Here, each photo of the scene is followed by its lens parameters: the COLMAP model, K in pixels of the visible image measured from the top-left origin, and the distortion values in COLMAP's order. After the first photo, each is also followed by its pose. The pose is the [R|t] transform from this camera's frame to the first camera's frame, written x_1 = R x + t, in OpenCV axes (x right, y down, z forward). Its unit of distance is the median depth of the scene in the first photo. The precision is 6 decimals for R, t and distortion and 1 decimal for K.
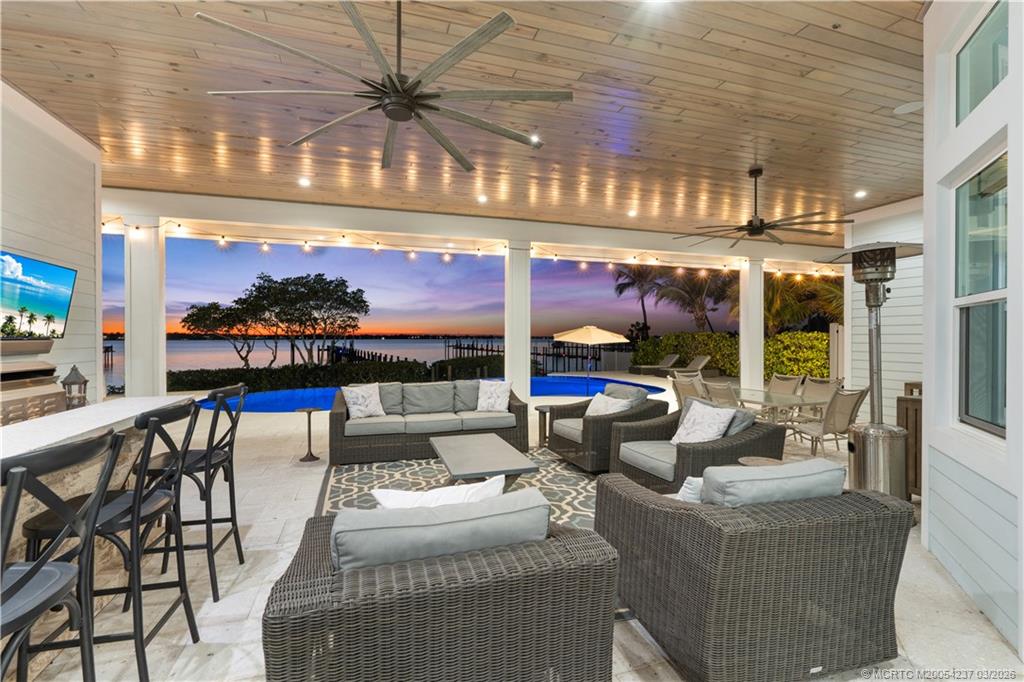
lens RADIAL K [[453.5, 0, 509.4], [0, 453.5, 341.8], [0, 0, 1]] dist [-0.005706, 0.000015]
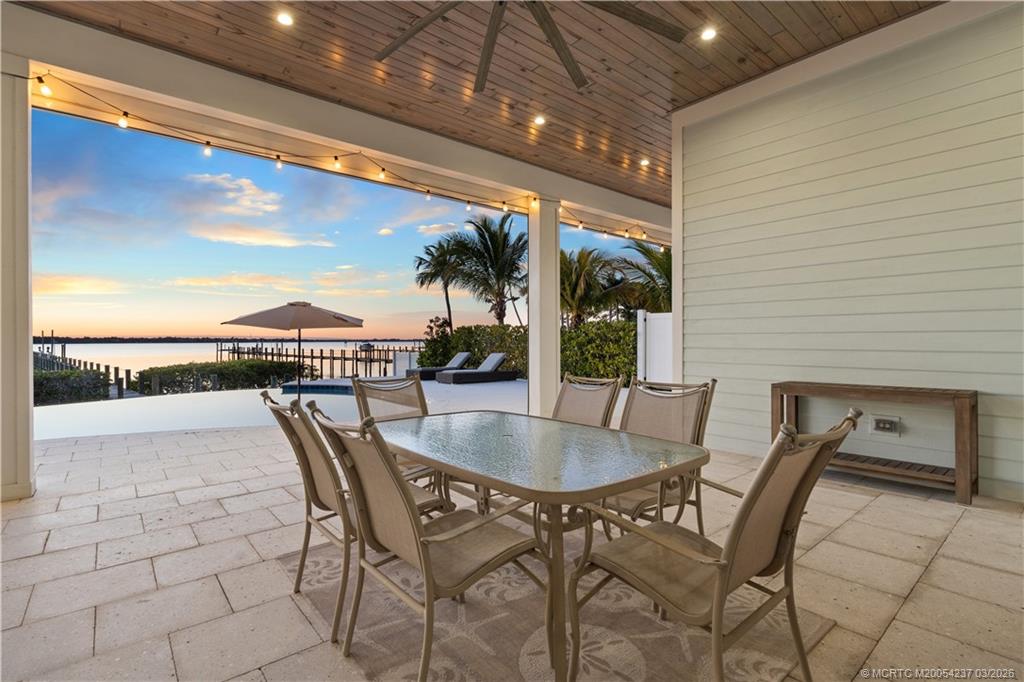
lens RADIAL K [[475.7, 0, 512.5], [0, 475.7, 341.1], [0, 0, 1]] dist [-0.001968, -0.000008]
pose [[0.926283, -0.003941, 0.376809, 0.071717], [0.007147, 0.999949, -0.007110, 0.007956], [-0.376762, 0.009279, 0.926264, 0.117319]]
